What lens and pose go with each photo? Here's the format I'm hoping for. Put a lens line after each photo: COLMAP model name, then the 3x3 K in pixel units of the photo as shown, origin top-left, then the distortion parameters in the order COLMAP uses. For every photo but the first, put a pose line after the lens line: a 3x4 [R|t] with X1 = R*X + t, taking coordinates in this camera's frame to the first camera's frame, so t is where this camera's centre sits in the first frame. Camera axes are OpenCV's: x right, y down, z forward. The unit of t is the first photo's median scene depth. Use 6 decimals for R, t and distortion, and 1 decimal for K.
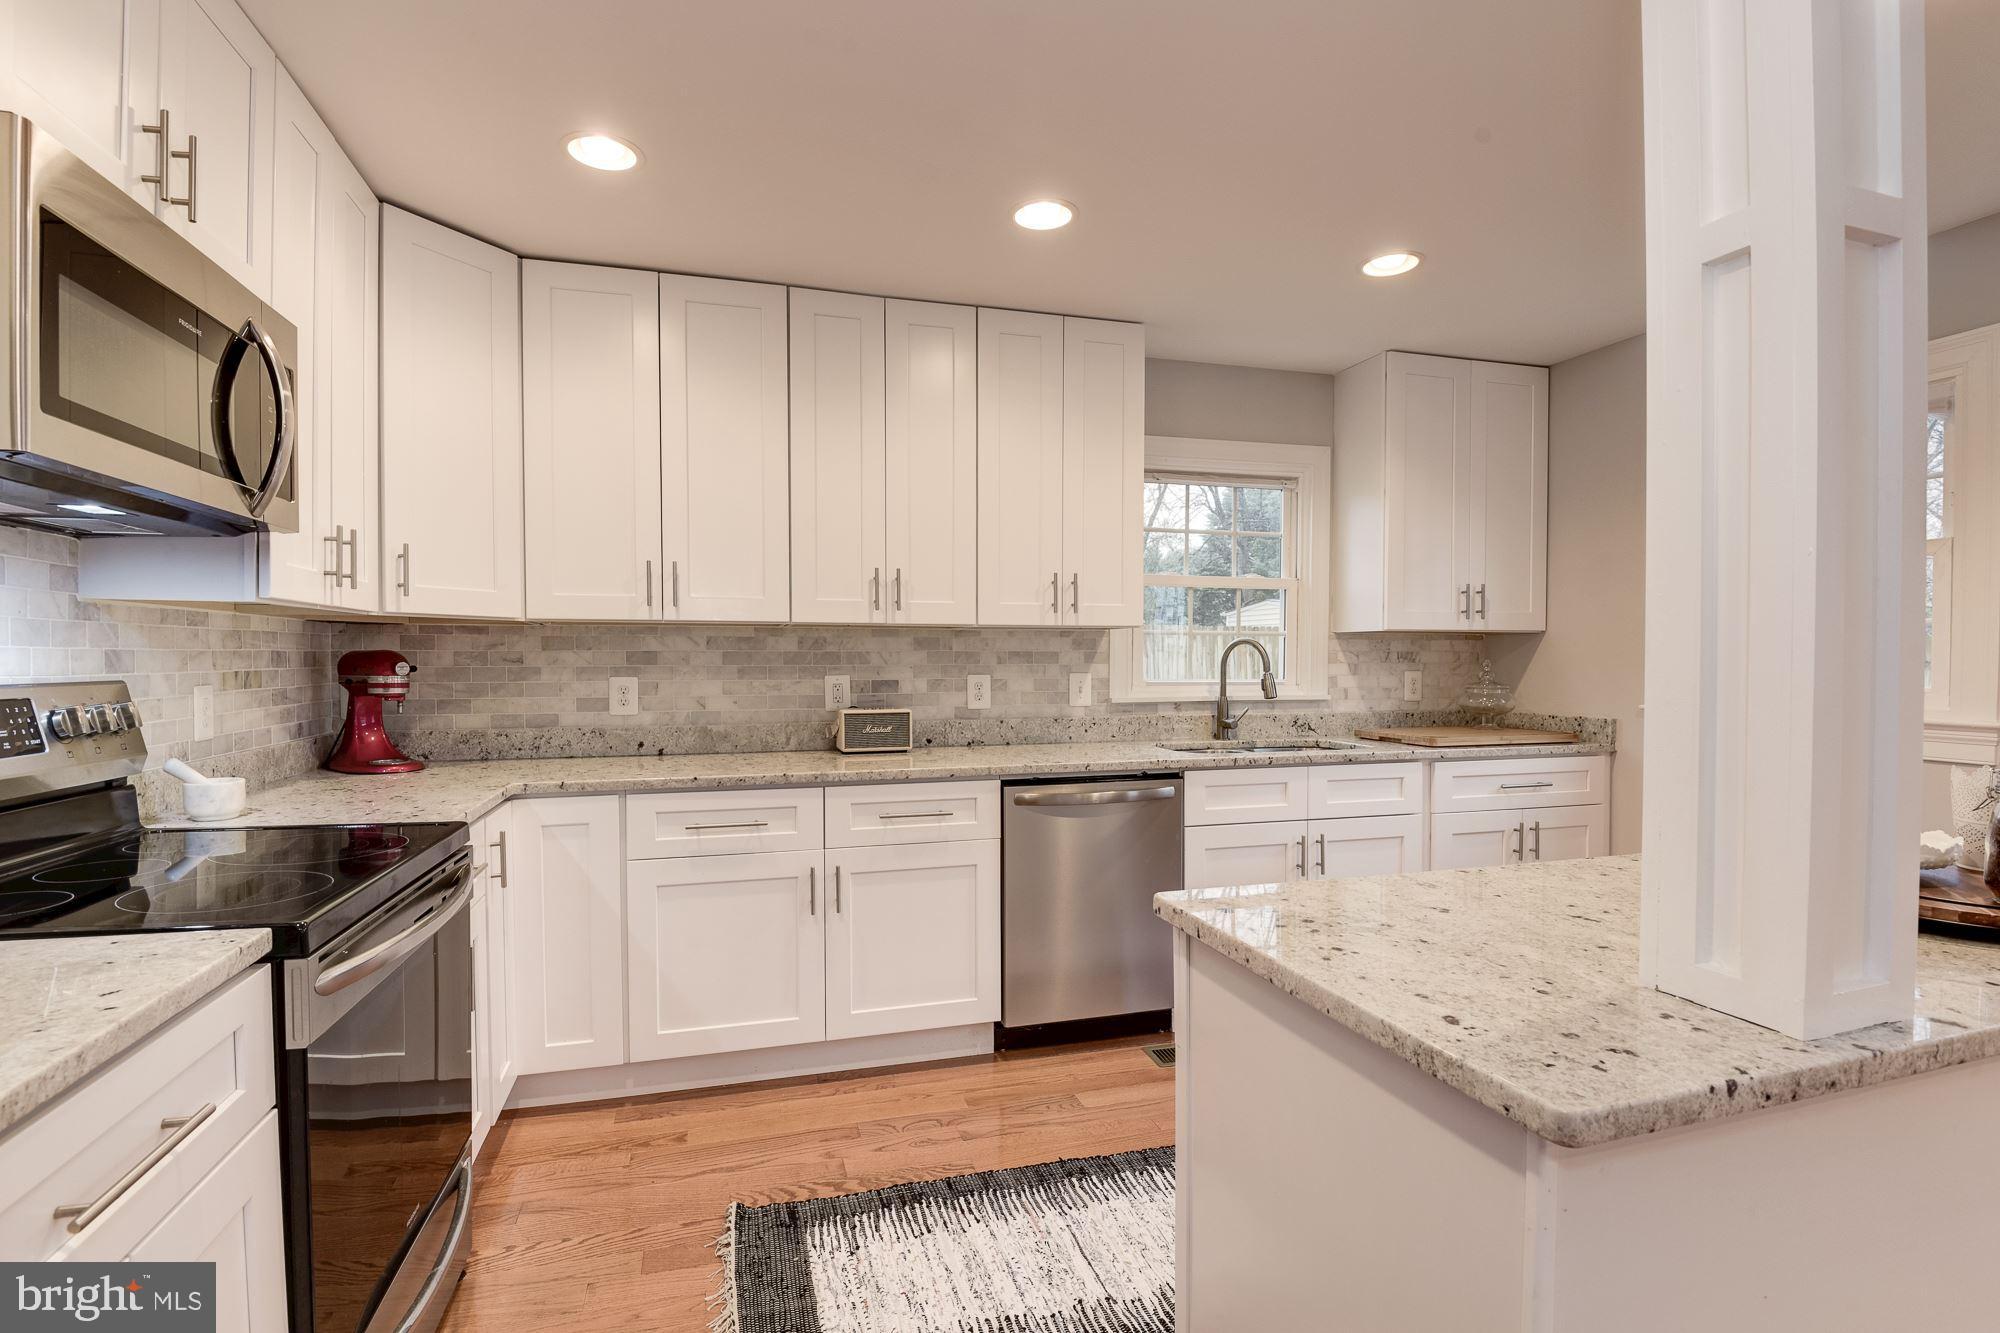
lens RADIAL K [[924.6, 0, 962.5], [0, 924.6, 674.5], [0, 0, 1]] dist [-0.000058, -0.000110]
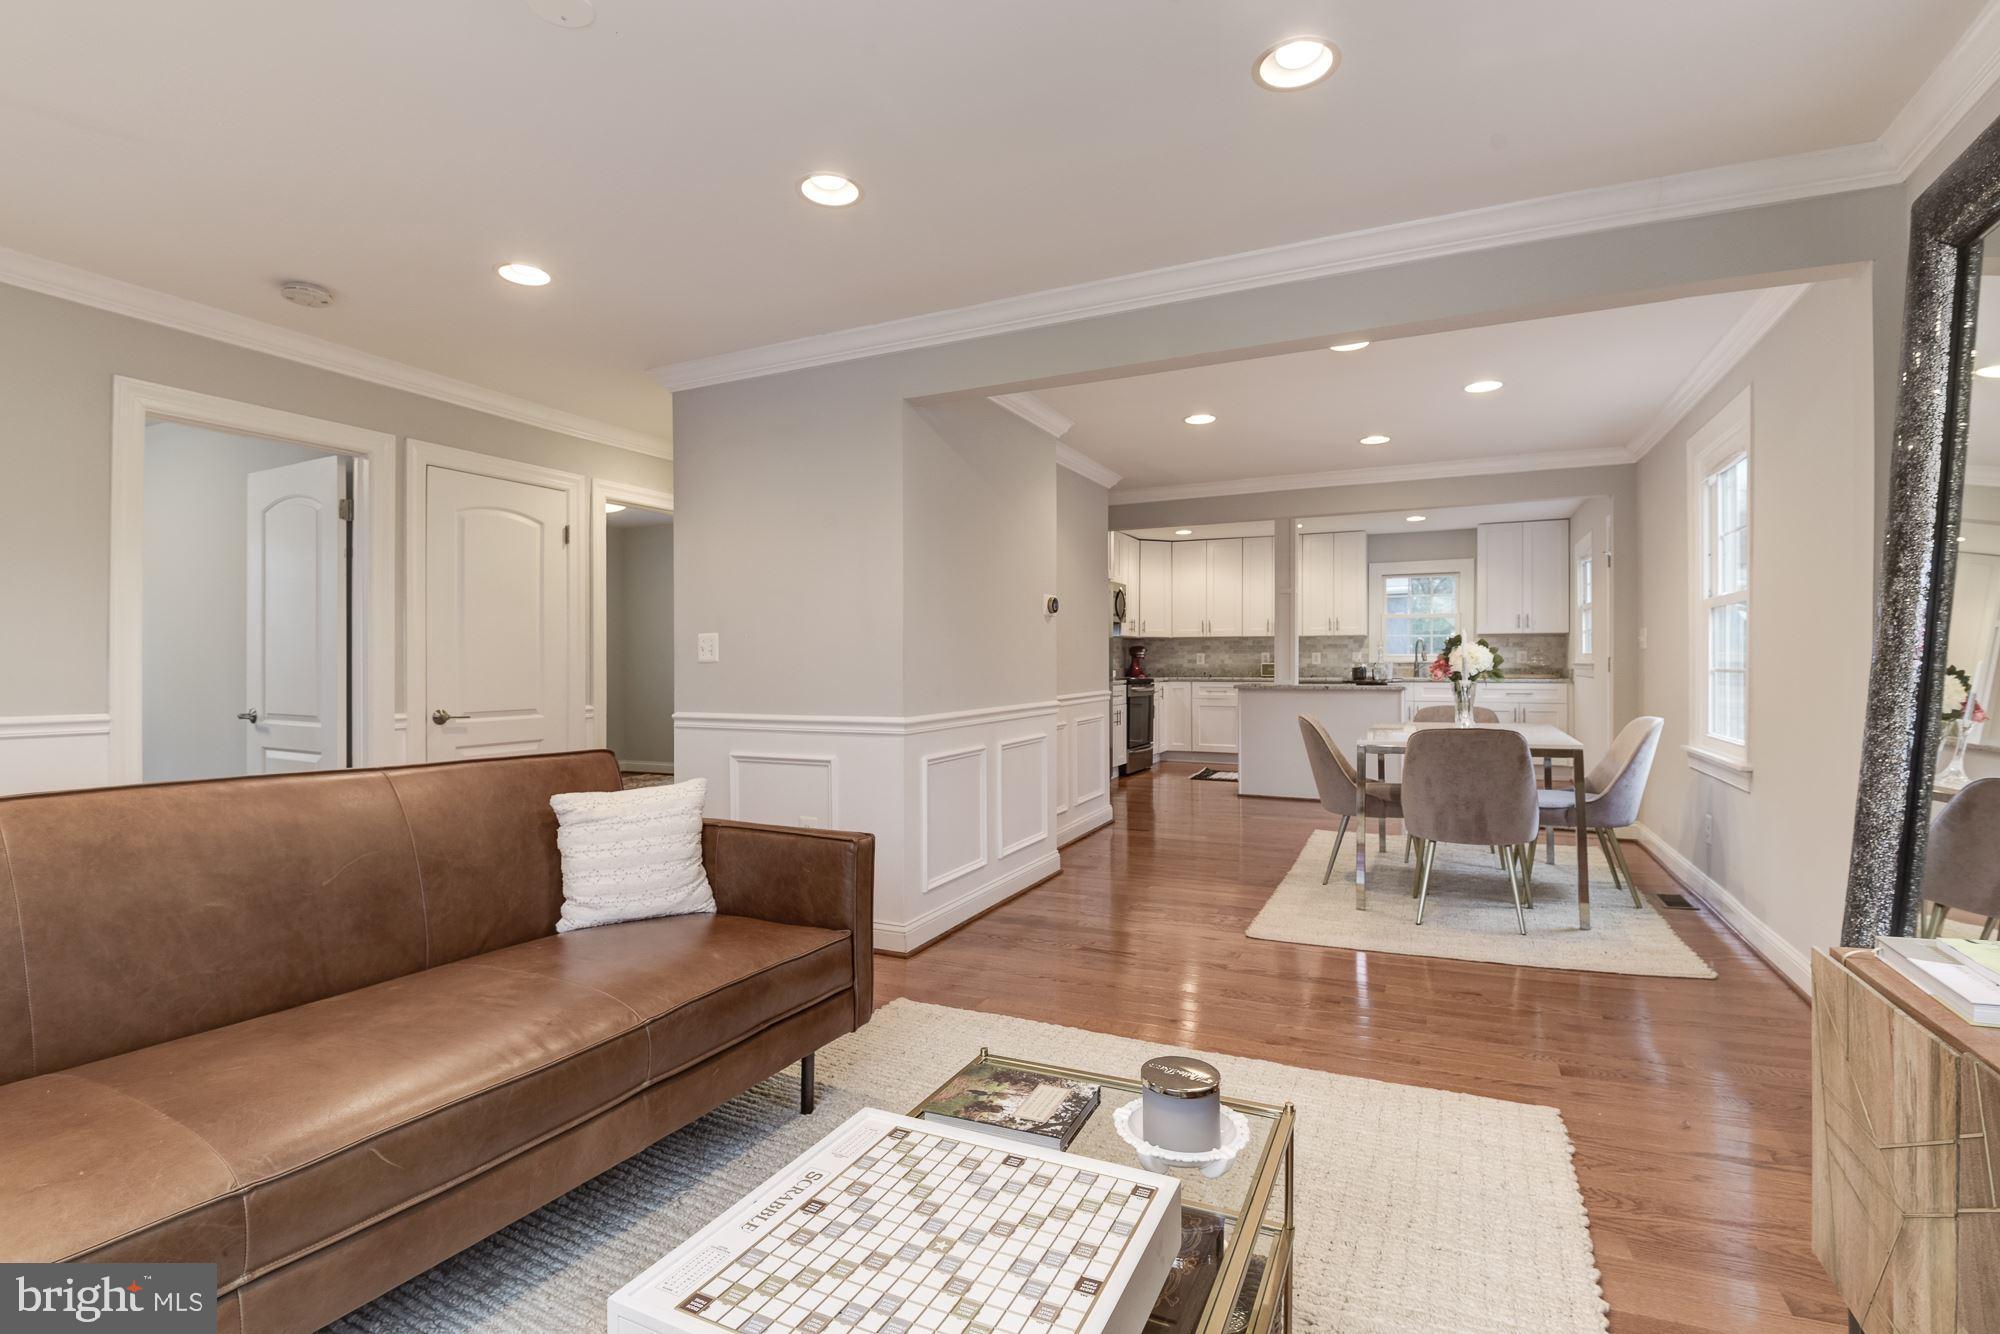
lens RADIAL K [[910.4, 0, 990.4], [0, 910.4, 665.4], [0, 0, 1]] dist [-0.022725, 0.000050]
pose [[0.745622, 0.001423, -0.666368, 1.220491], [-0.008805, 0.999931, -0.007716, 0.076013], [0.666311, 0.011620, 0.745584, -1.904287]]
